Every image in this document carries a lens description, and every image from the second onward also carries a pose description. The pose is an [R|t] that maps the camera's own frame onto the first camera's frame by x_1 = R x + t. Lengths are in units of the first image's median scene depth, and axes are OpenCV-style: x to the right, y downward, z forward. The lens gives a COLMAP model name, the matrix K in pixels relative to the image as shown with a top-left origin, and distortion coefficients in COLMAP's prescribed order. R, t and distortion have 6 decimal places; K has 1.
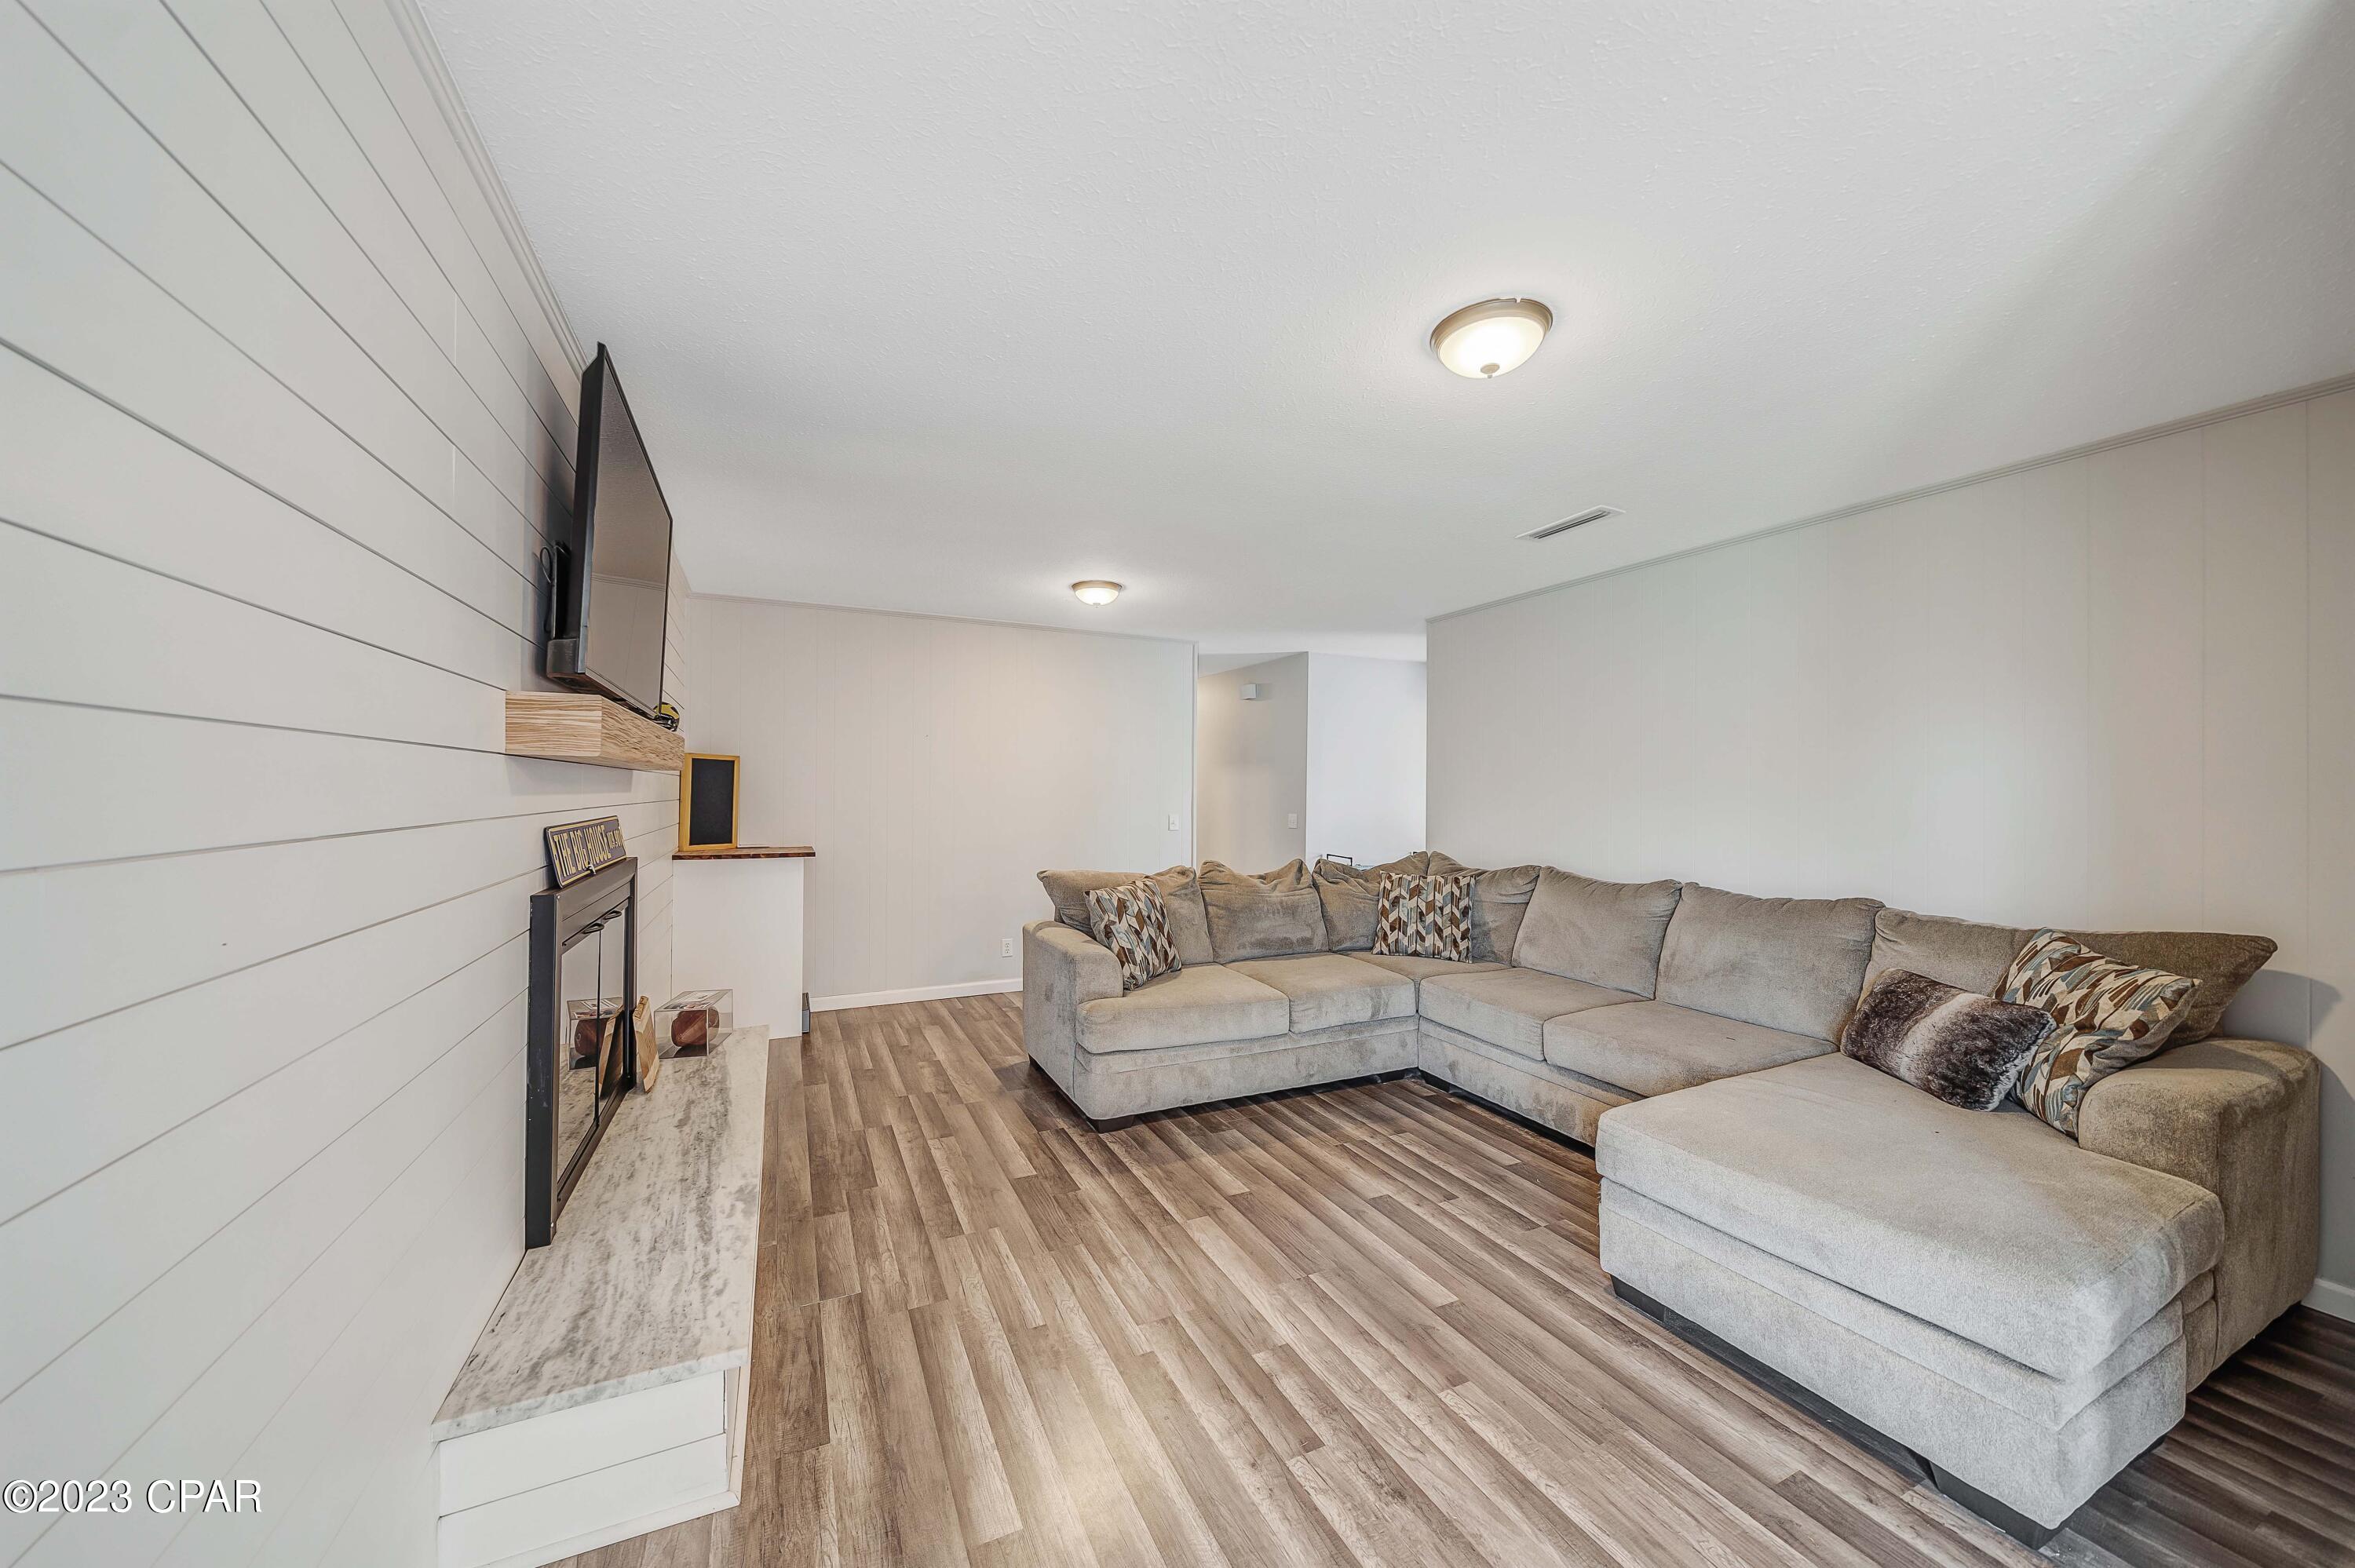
lens RADIAL K [[815.2, 0, 1176.7], [0, 815.2, 789.1], [0, 0, 1]] dist [-0.006334, 0.000710]
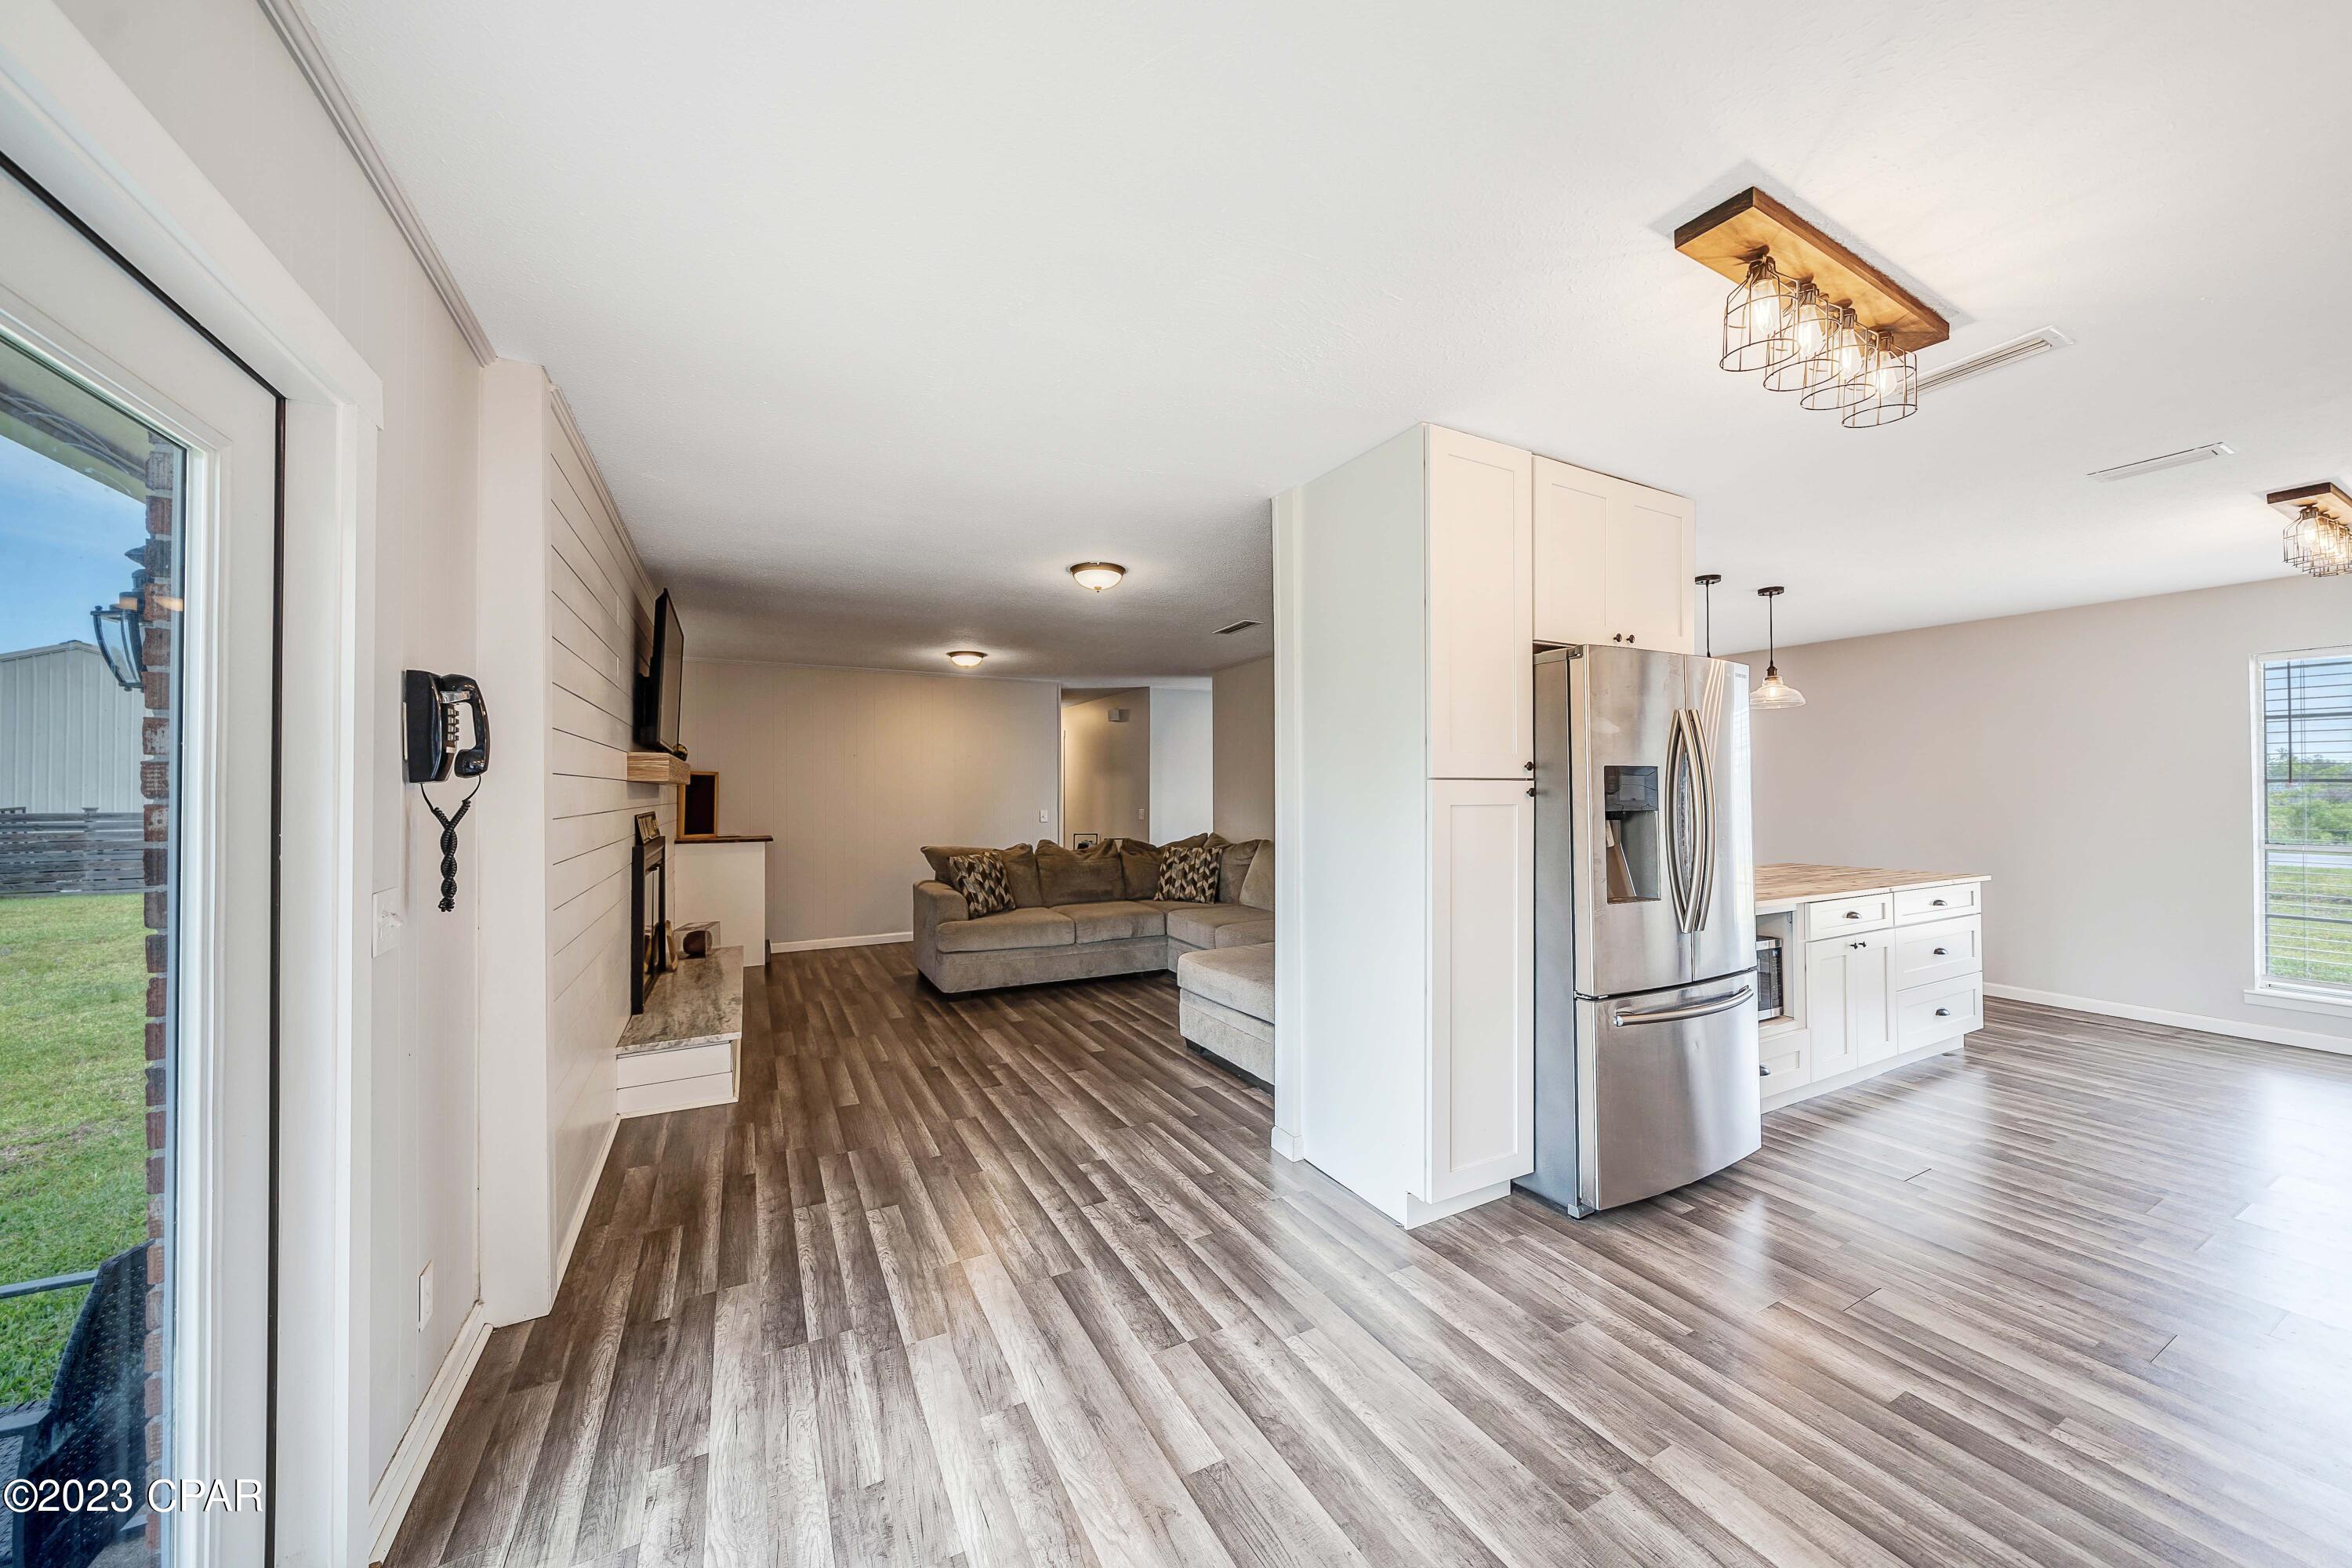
lens RADIAL K [[814.2, 0, 1177.7], [0, 814.2, 786.3], [0, 0, 1]] dist [-0.006334, 0.000710]
pose [[0.999163, -0.012163, 0.039059, 0.282036], [0.012353, 0.999913, -0.004622, -0.000027], [-0.039000, 0.005101, 0.999226, -0.608516]]
